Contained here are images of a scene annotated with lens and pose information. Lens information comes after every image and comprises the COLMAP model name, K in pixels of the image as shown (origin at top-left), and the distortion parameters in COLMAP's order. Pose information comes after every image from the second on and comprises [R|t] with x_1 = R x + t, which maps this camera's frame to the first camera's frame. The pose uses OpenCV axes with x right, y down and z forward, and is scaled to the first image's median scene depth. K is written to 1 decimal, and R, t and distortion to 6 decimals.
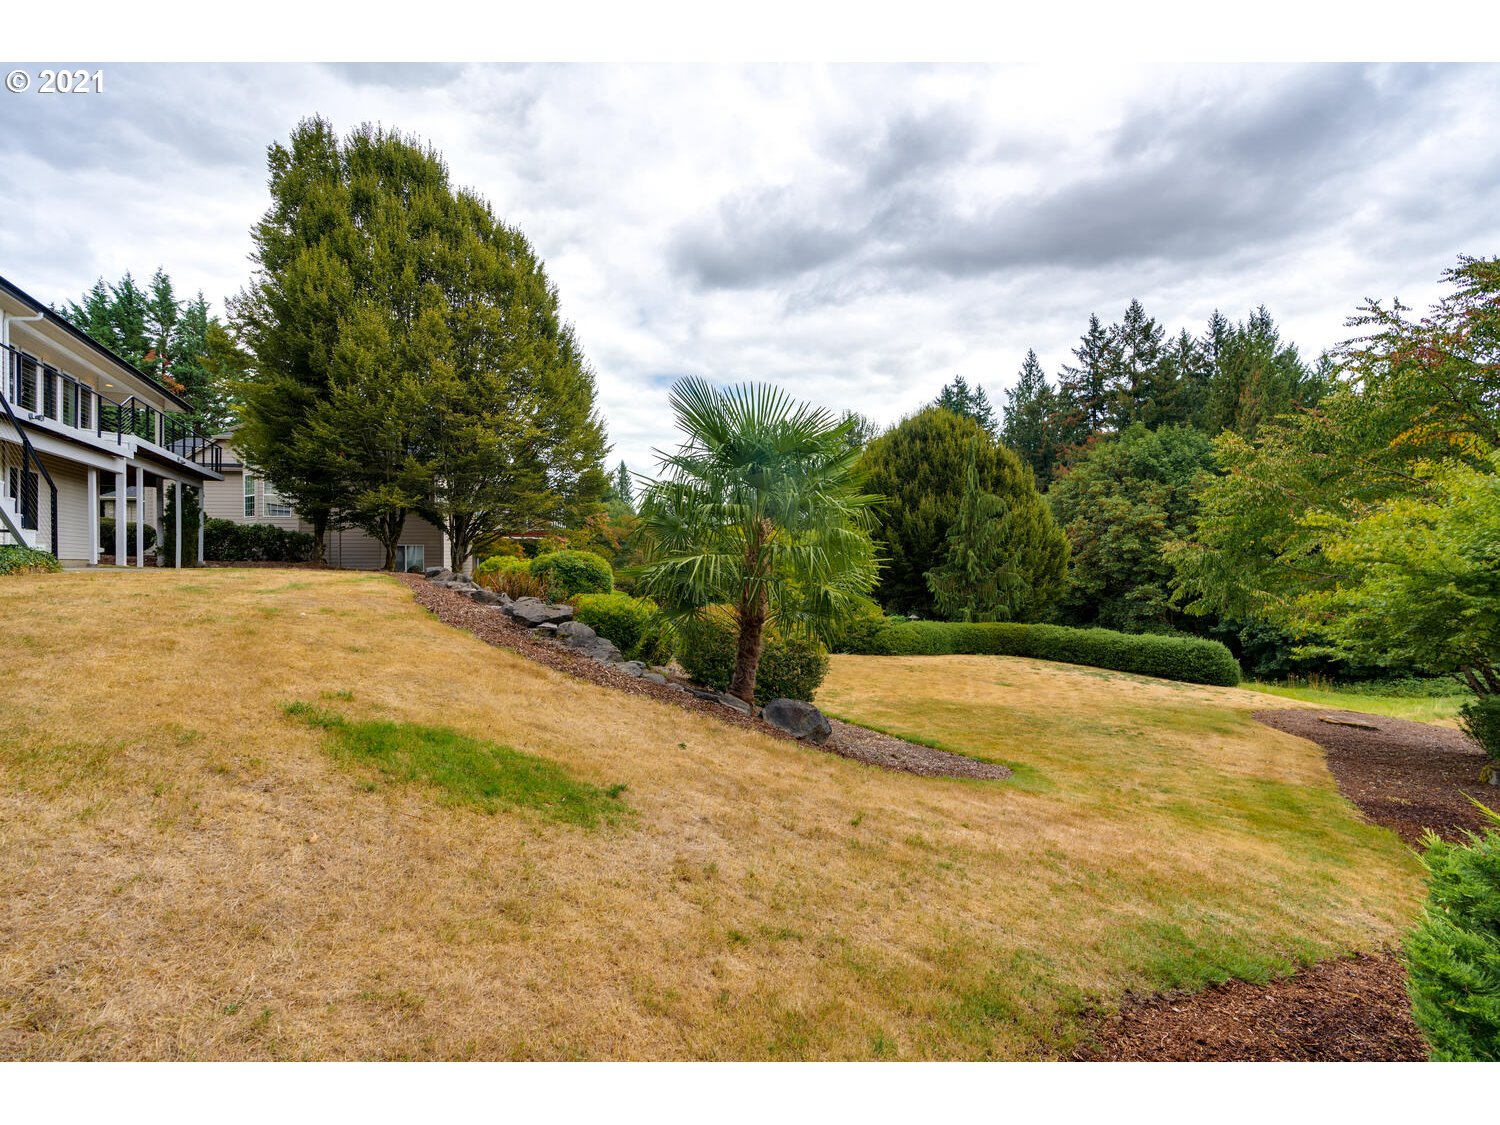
lens RADIAL K [[681.4, 0, 753.7], [0, 681.4, 561.0], [0, 0, 1]] dist [-0.002538, 0.001001]
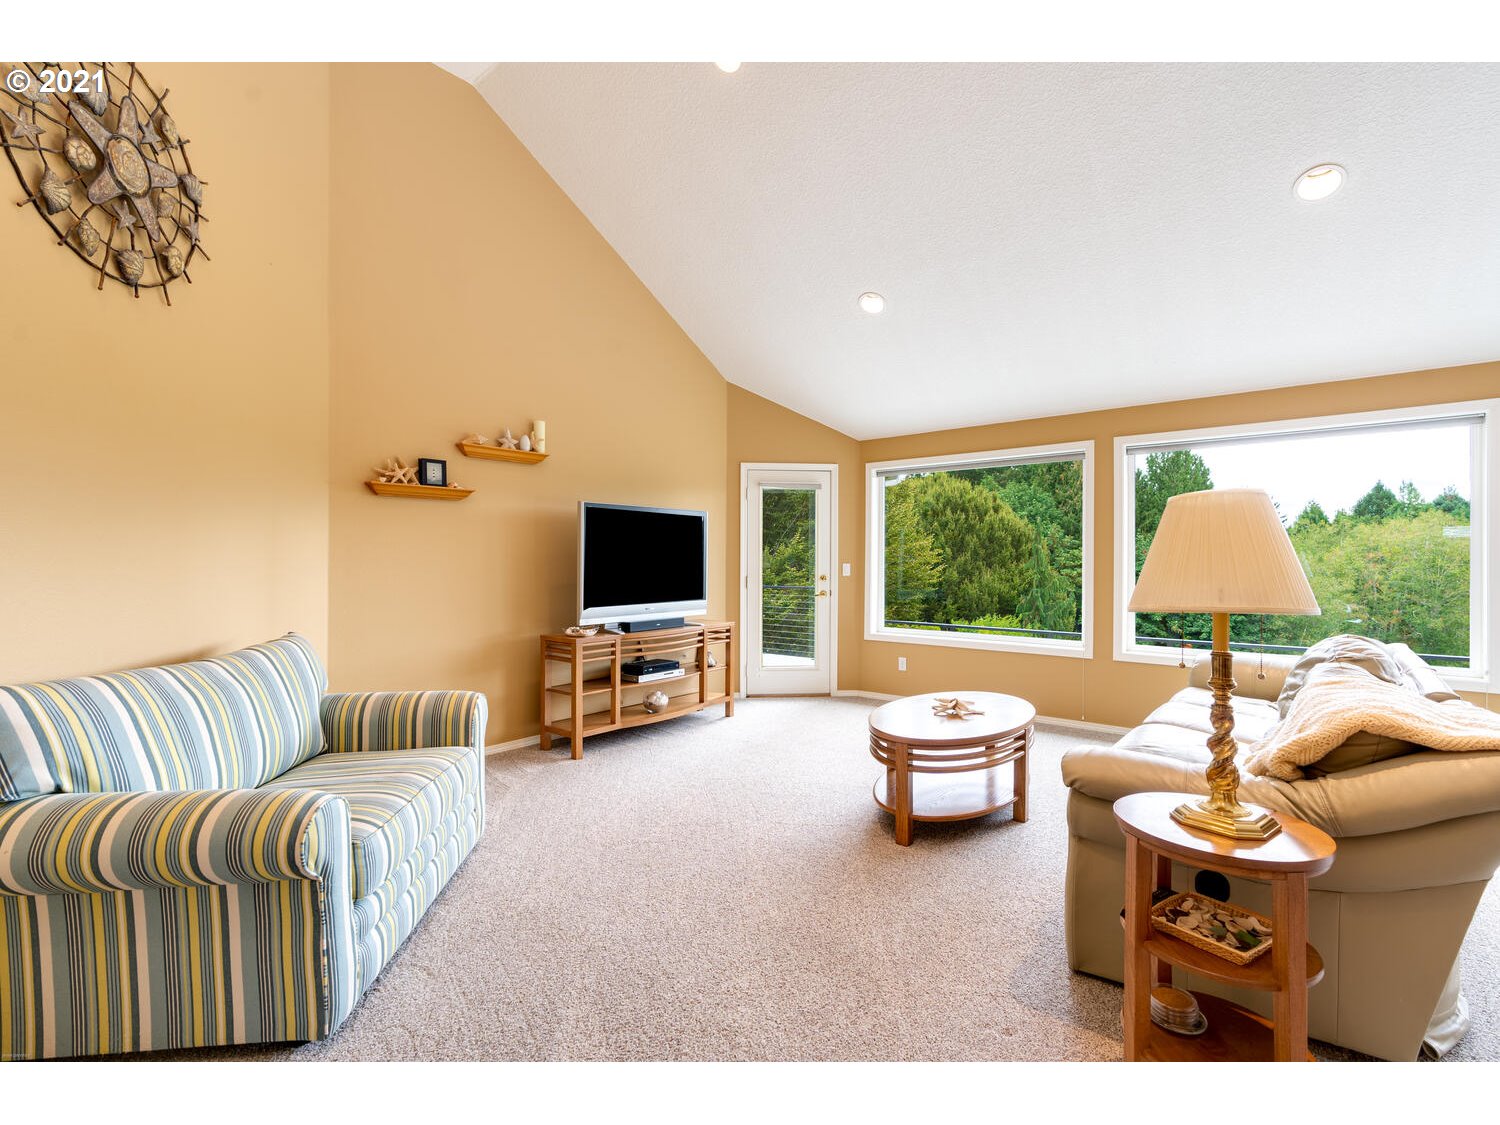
lens RADIAL K [[681.4, 0, 753.7], [0, 681.4, 561.0], [0, 0, 1]] dist [-0.002538, 0.001001]
pose [[0.917264, 0.005933, 0.398235, -0.287607], [-0.005111, 0.999982, -0.003124, -0.063261], [-0.398247, 0.000830, 0.917278, 0.121684]]
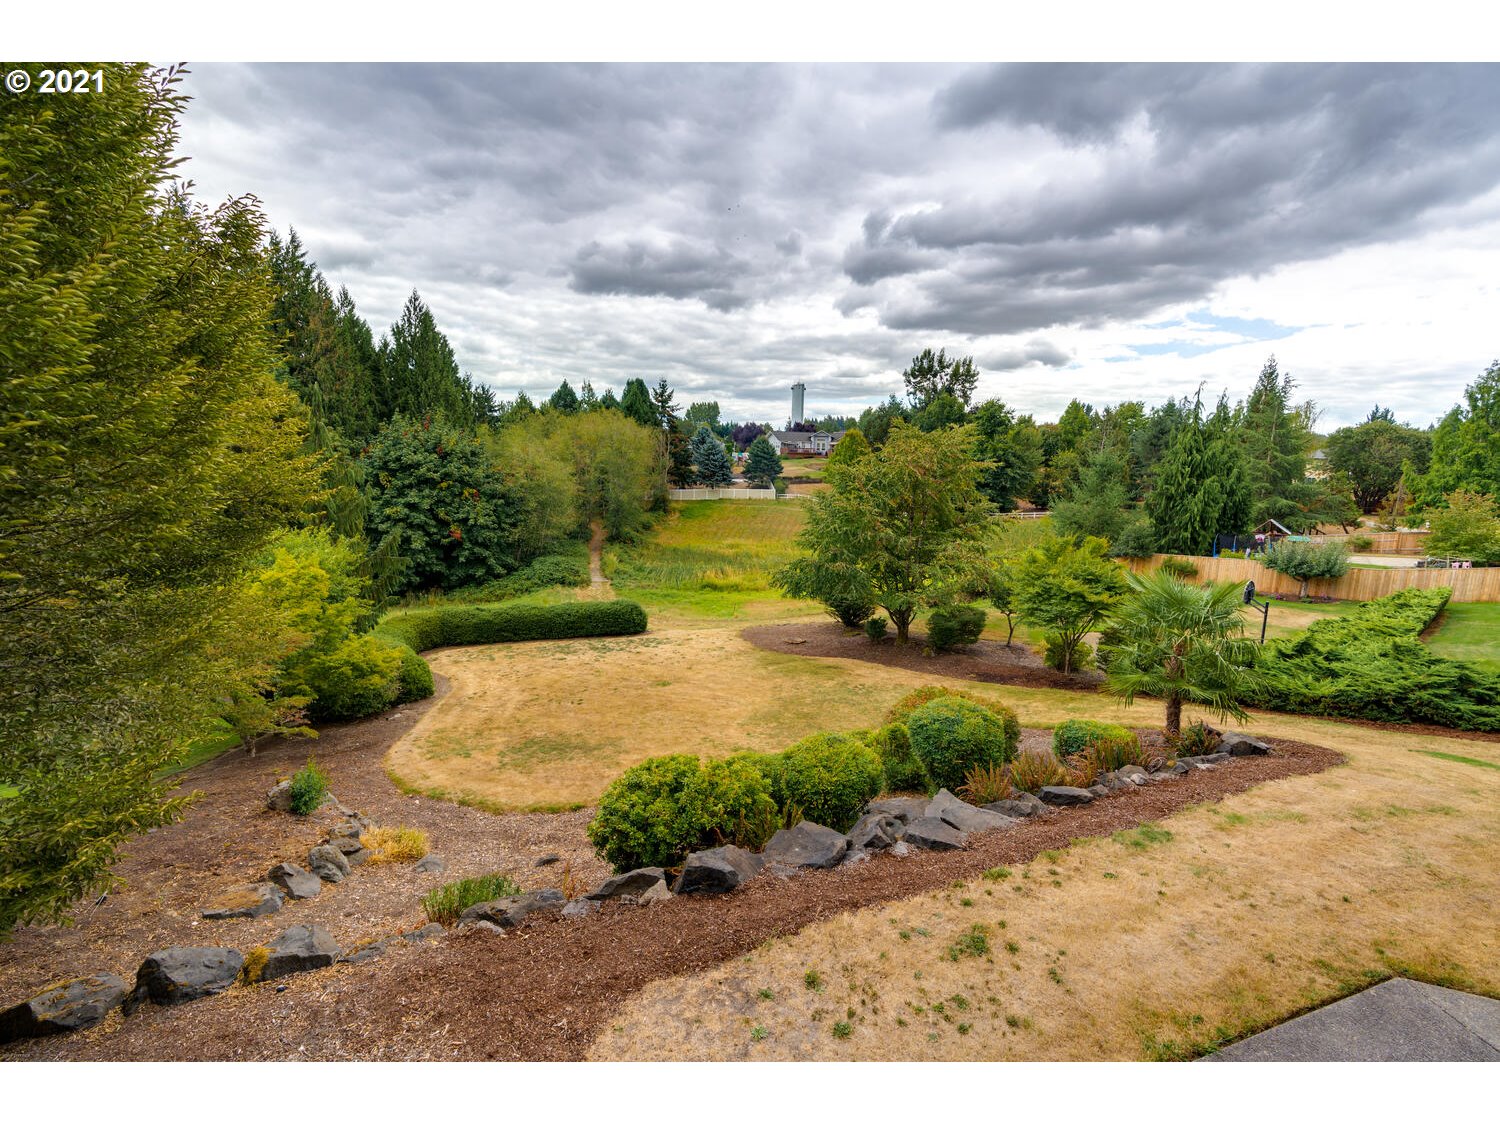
lens RADIAL K [[684.4, 0, 765.1], [0, 684.4, 555.2], [0, 0, 1]] dist [-0.020898, 0.005830]
pose [[0.103060, -0.143762, 0.984231, -0.225975], [-0.016943, 0.989103, 0.146248, -0.063955], [-0.994531, -0.031748, 0.099501, 0.246000]]
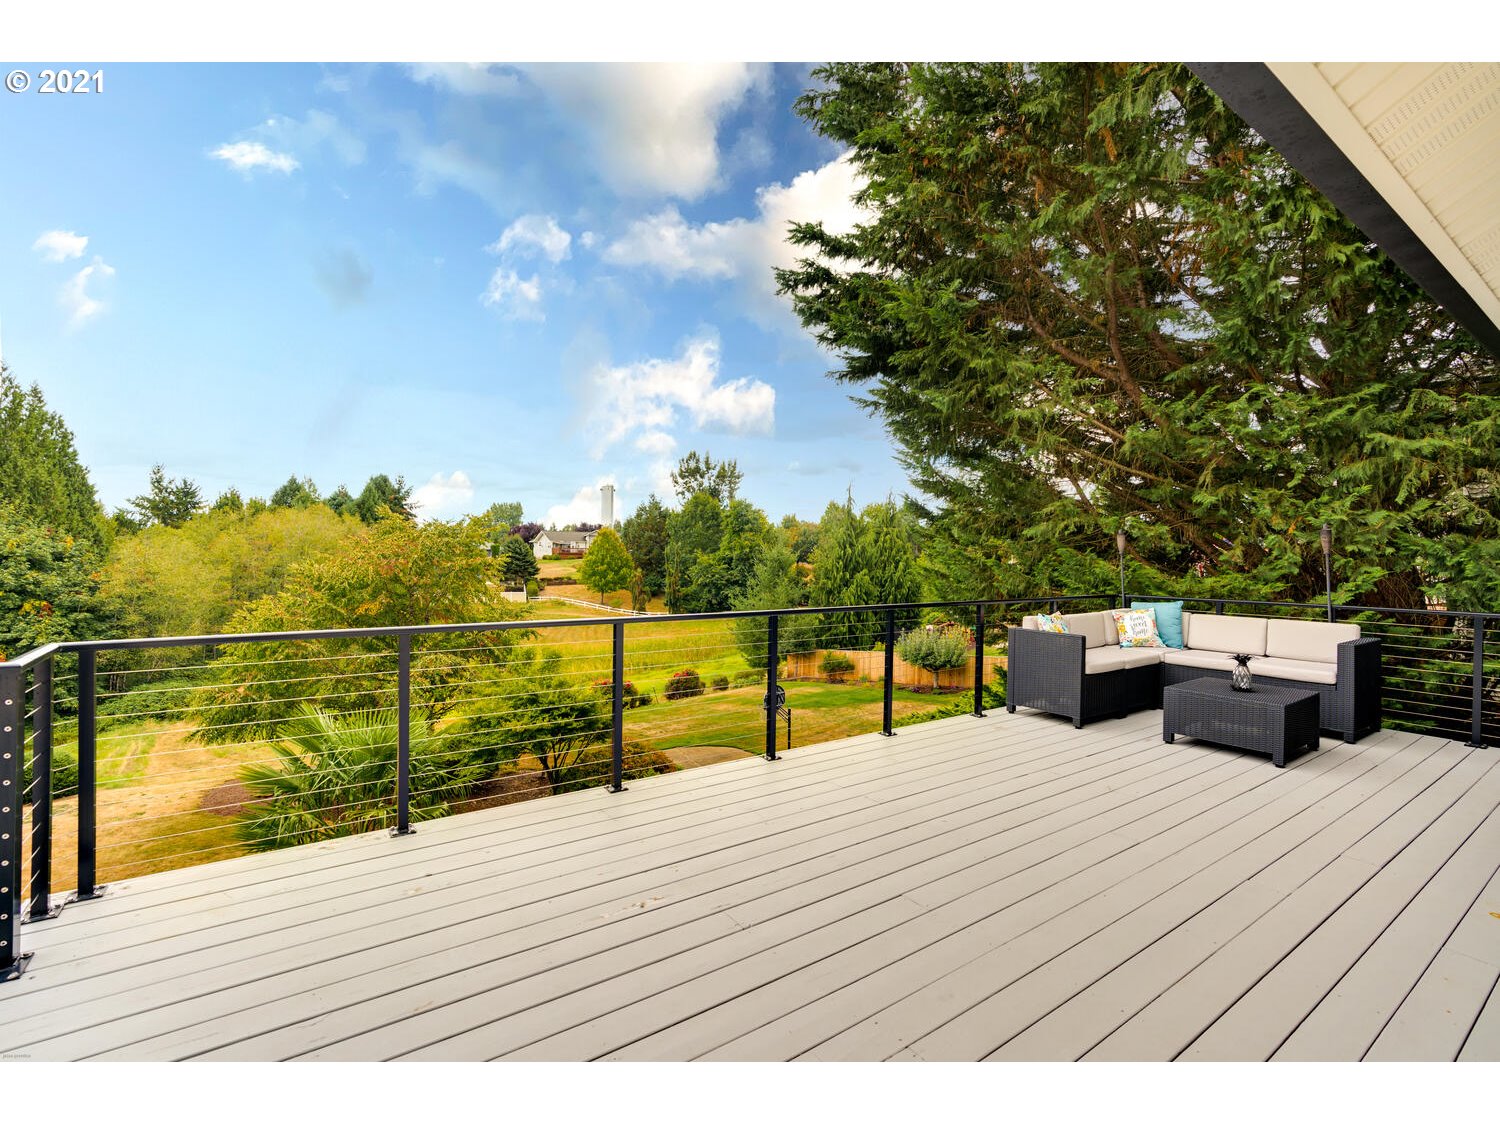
lens RADIAL K [[684.4, 0, 765.1], [0, 684.4, 555.2], [0, 0, 1]] dist [-0.020898, 0.005830]
pose [[-0.148397, 0.000667, 0.988928, -0.164453], [-0.006405, 0.999978, -0.001635, -0.063431], [-0.988907, -0.006577, -0.148389, 0.058912]]
